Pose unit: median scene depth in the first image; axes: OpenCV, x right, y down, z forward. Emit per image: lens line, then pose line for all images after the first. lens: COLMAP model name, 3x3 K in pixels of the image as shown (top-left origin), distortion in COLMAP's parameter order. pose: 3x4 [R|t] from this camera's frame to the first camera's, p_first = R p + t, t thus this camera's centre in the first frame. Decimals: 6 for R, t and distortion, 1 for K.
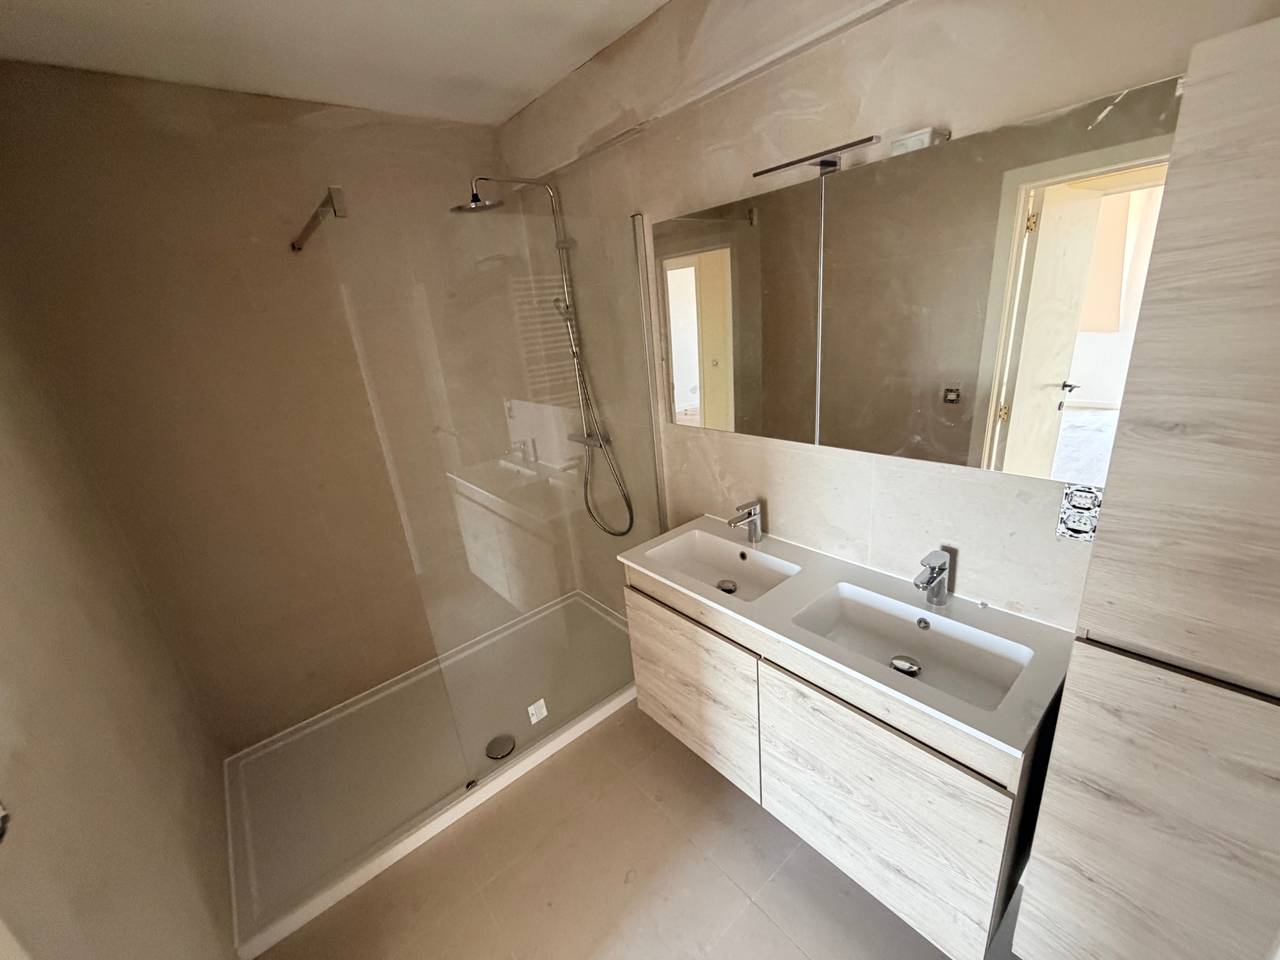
lens RADIAL K [[510.7, 0, 635.2], [0, 510.7, 480.9], [0, 0, 1]] dist [0.000015, -0.000183]
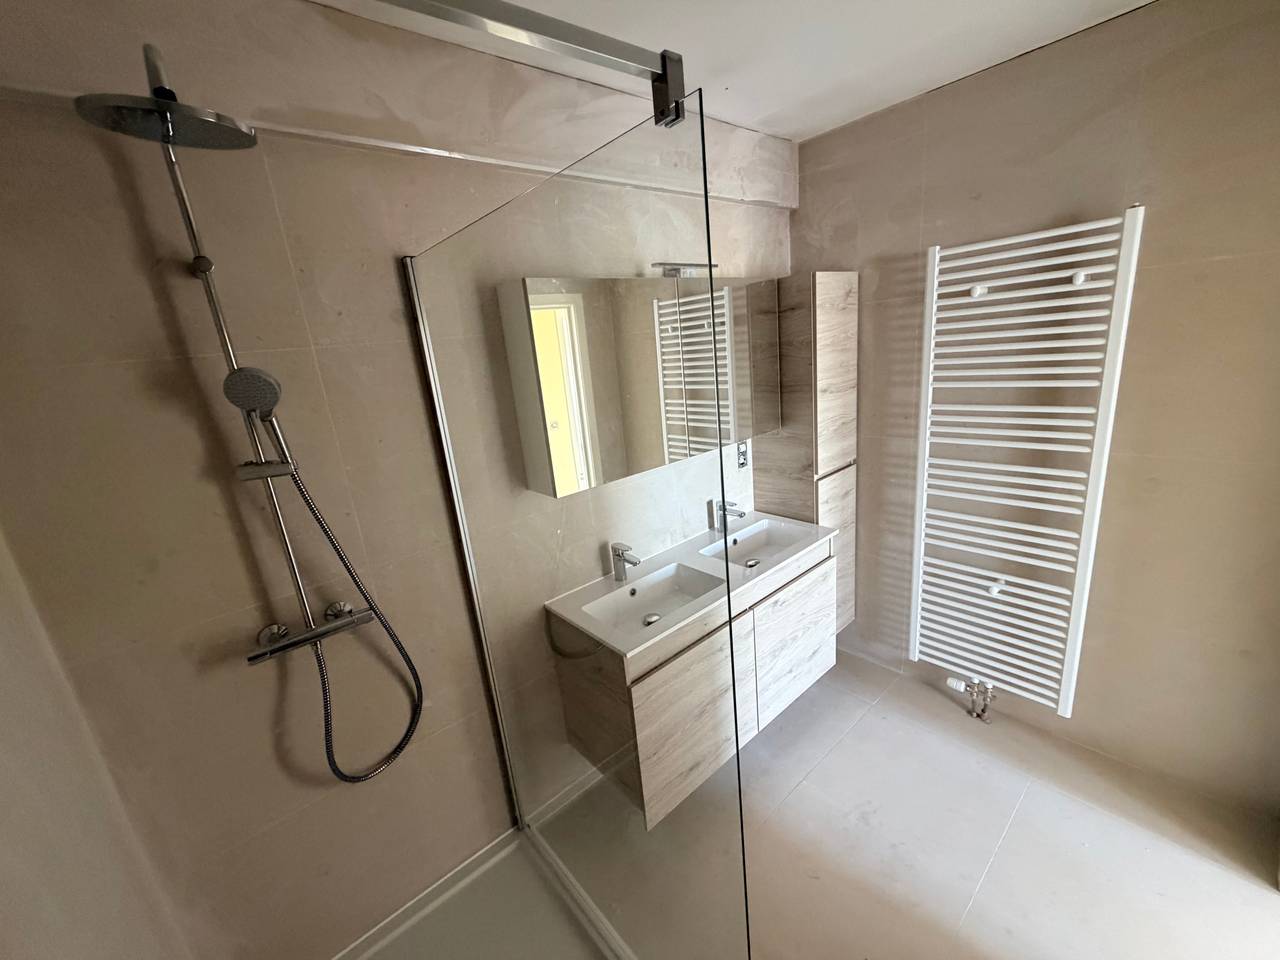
lens RADIAL K [[510.7, 0, 635.2], [0, 510.7, 480.9], [0, 0, 1]] dist [0.000015, -0.000183]
pose [[-0.007633, -0.175410, 0.984466, -0.874376], [0.411012, 0.896939, 0.163002, -0.257354], [-0.911598, 0.405872, 0.065249, 0.902564]]
